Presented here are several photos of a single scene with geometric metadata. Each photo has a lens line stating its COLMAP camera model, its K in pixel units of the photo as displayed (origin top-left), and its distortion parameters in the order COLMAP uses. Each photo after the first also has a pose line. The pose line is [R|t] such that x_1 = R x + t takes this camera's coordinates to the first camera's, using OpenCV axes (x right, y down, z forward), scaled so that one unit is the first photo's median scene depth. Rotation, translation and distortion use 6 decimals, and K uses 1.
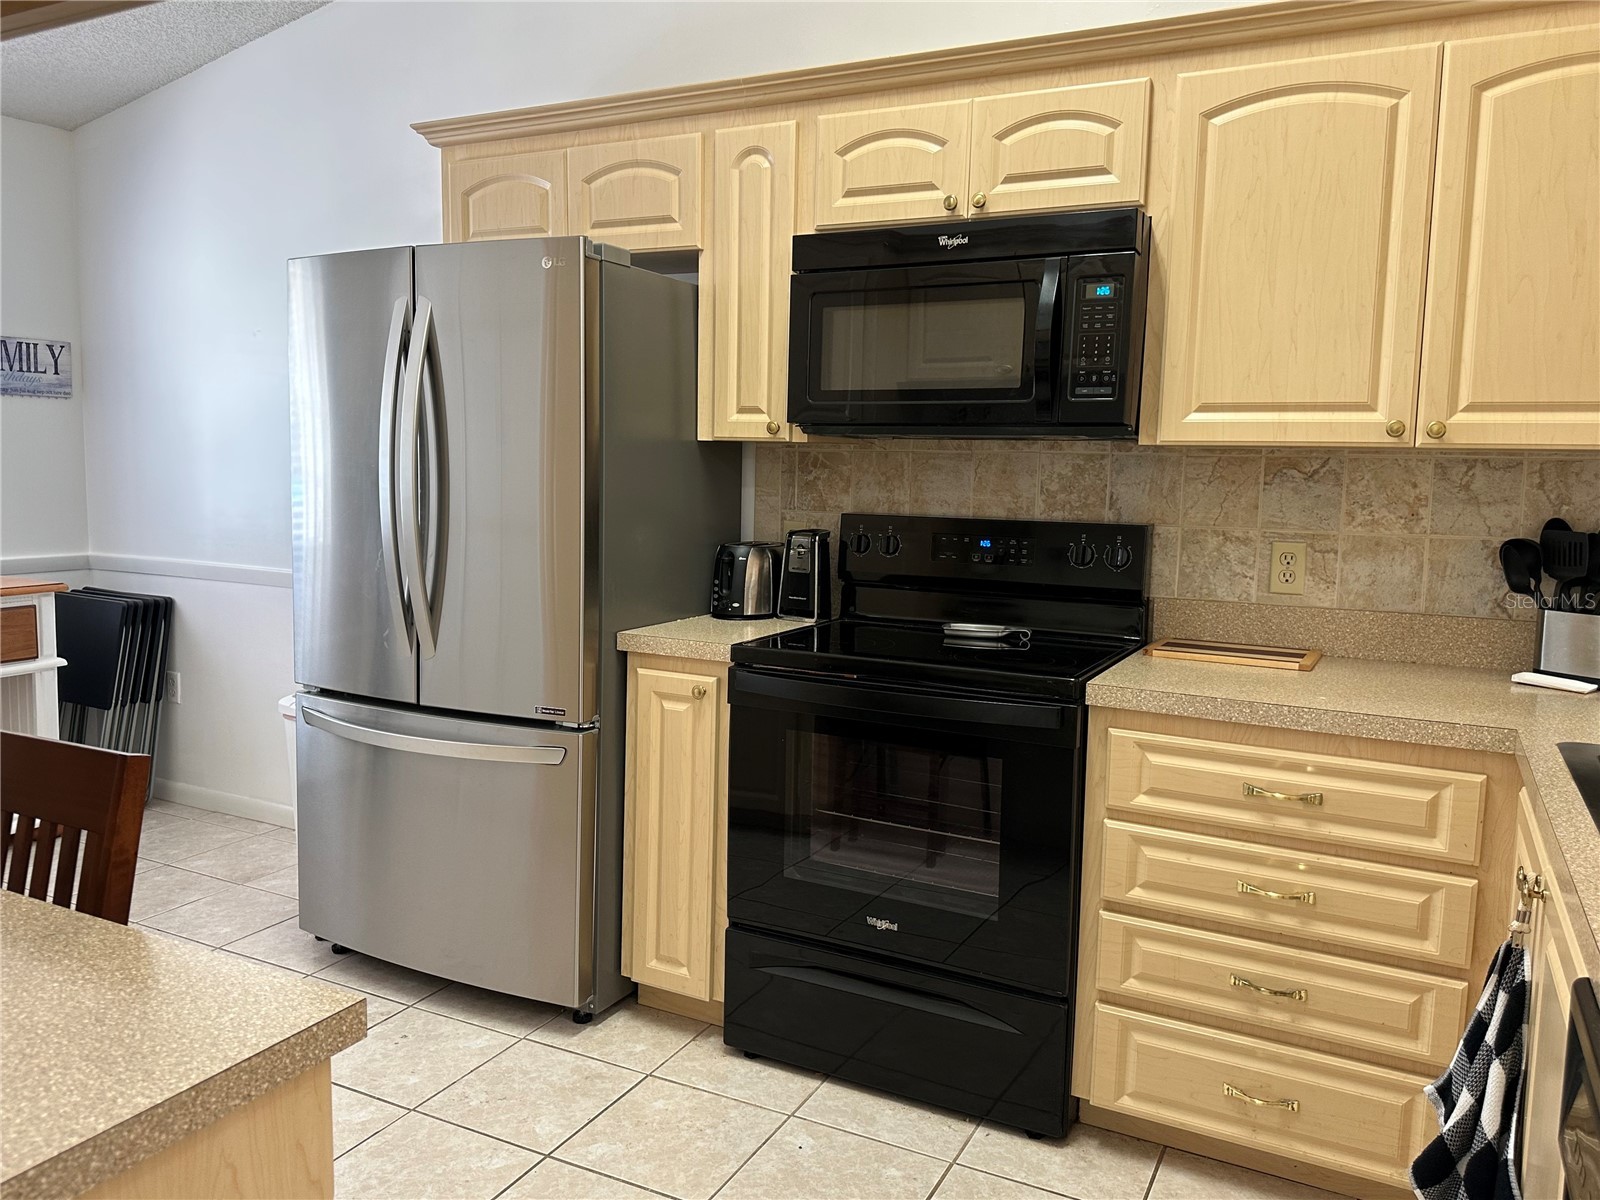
lens RADIAL K [[1197.6, 0, 792.5], [0, 1197.6, 597.3], [0, 0, 1]] dist [0.143324, -0.204850]
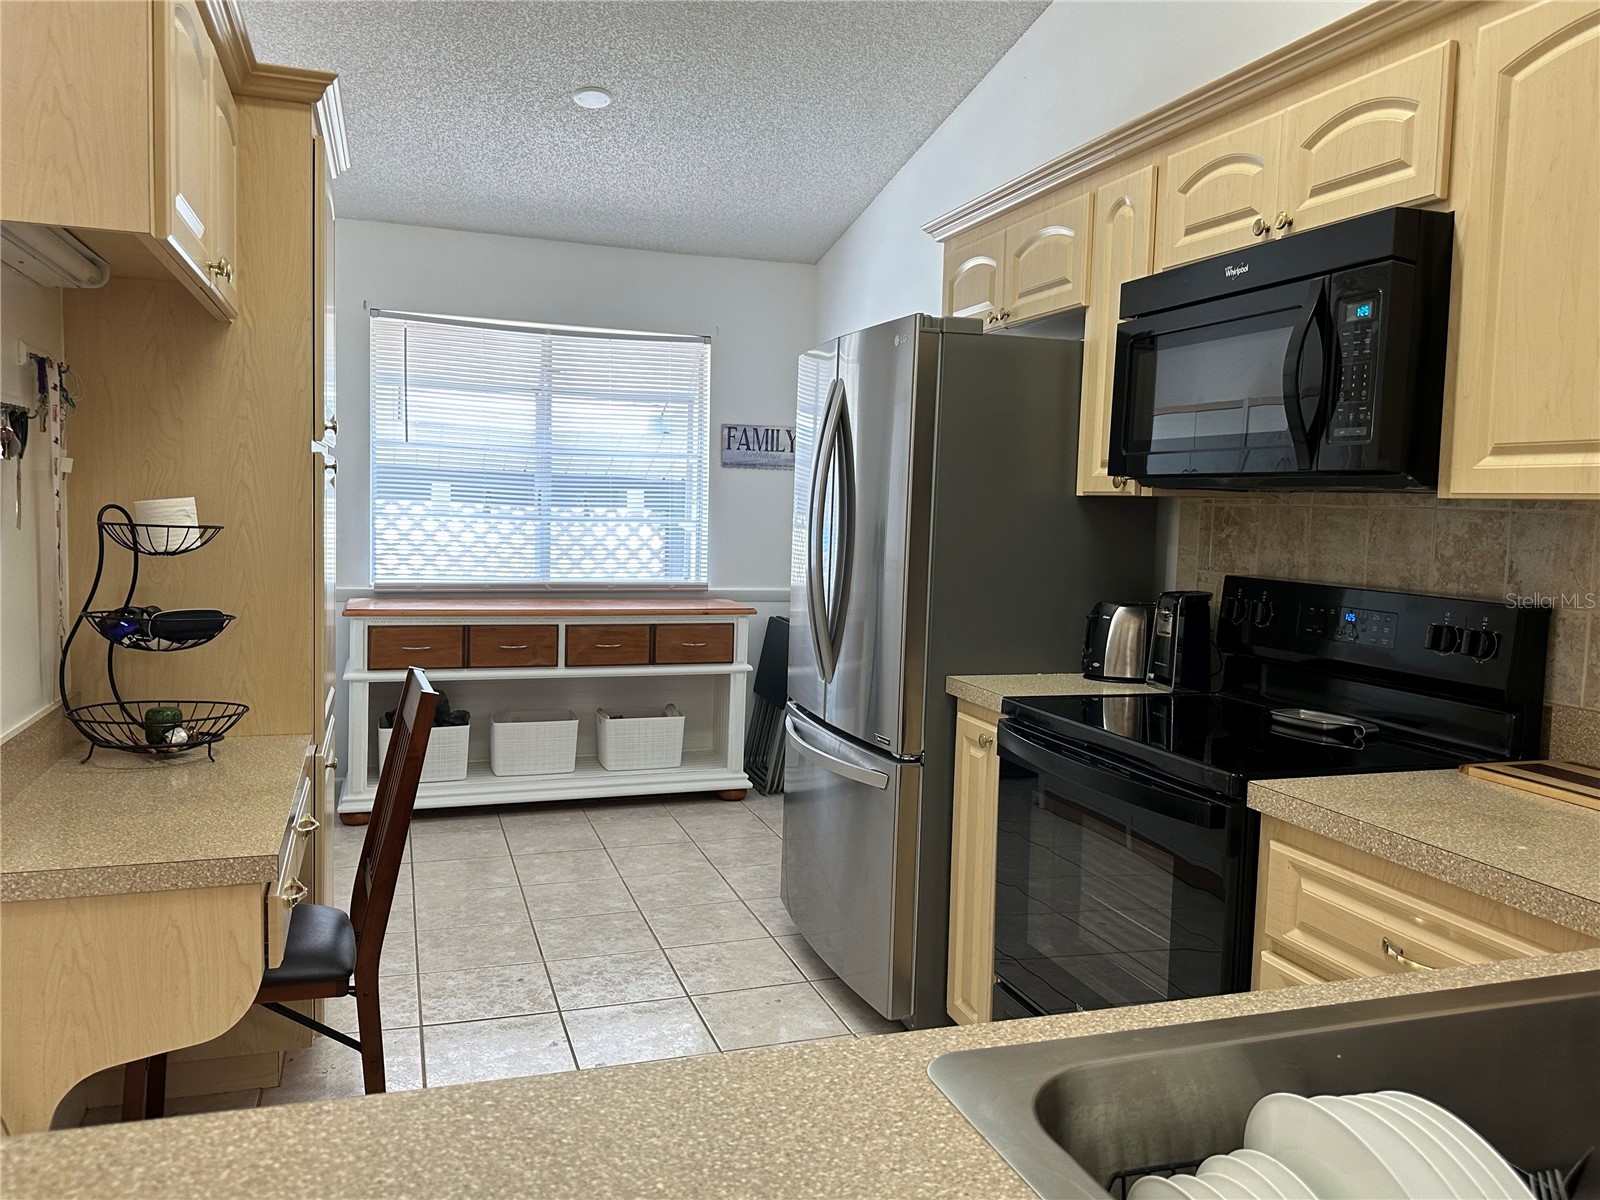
lens RADIAL K [[1197.6, 0, 792.5], [0, 1197.6, 597.3], [0, 0, 1]] dist [0.143324, -0.204850]
pose [[0.716116, 0.055001, -0.695811, 0.467718], [-0.091029, 0.995736, -0.014976, -0.011021], [0.692020, 0.074063, 0.718069, 0.130992]]
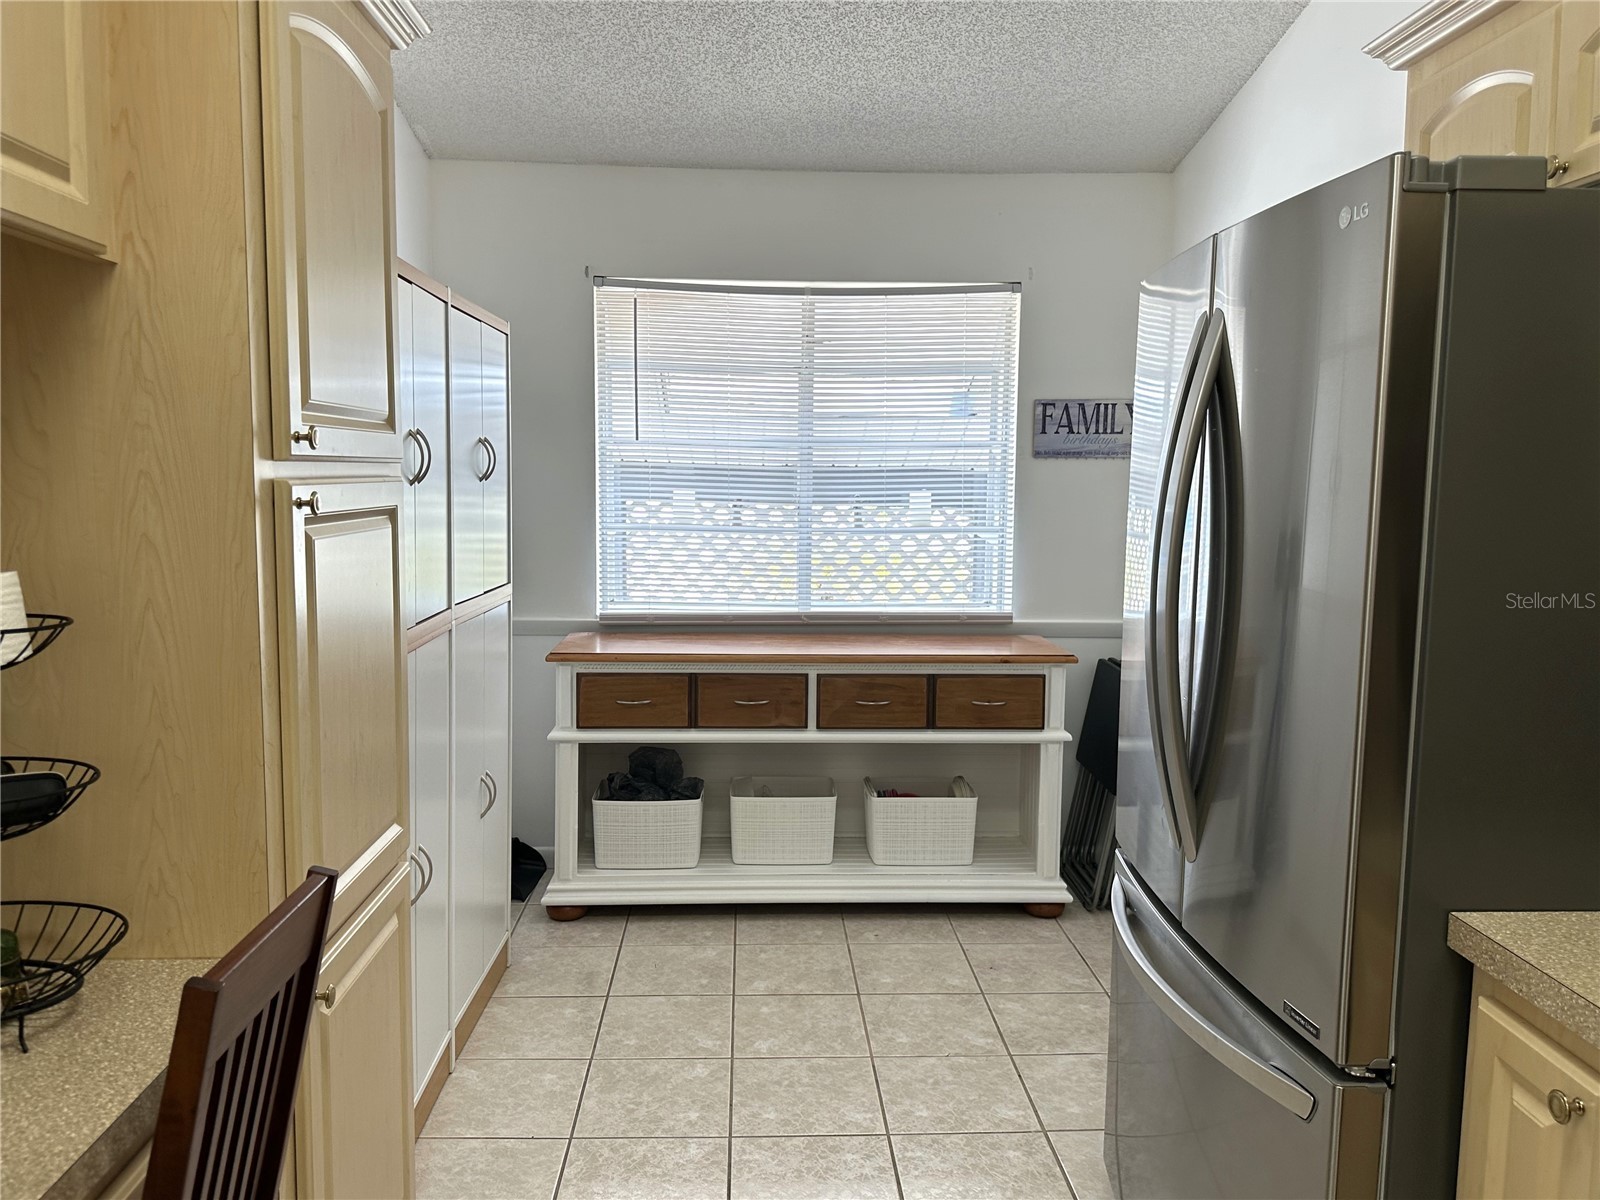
lens RADIAL K [[1197.6, 0, 792.5], [0, 1197.6, 597.3], [0, 0, 1]] dist [0.143324, -0.204850]
pose [[0.494787, 0.071978, -0.866028, 0.149728], [-0.094466, 0.995113, 0.028735, -0.086643], [0.863864, 0.067593, 0.499169, 0.465952]]
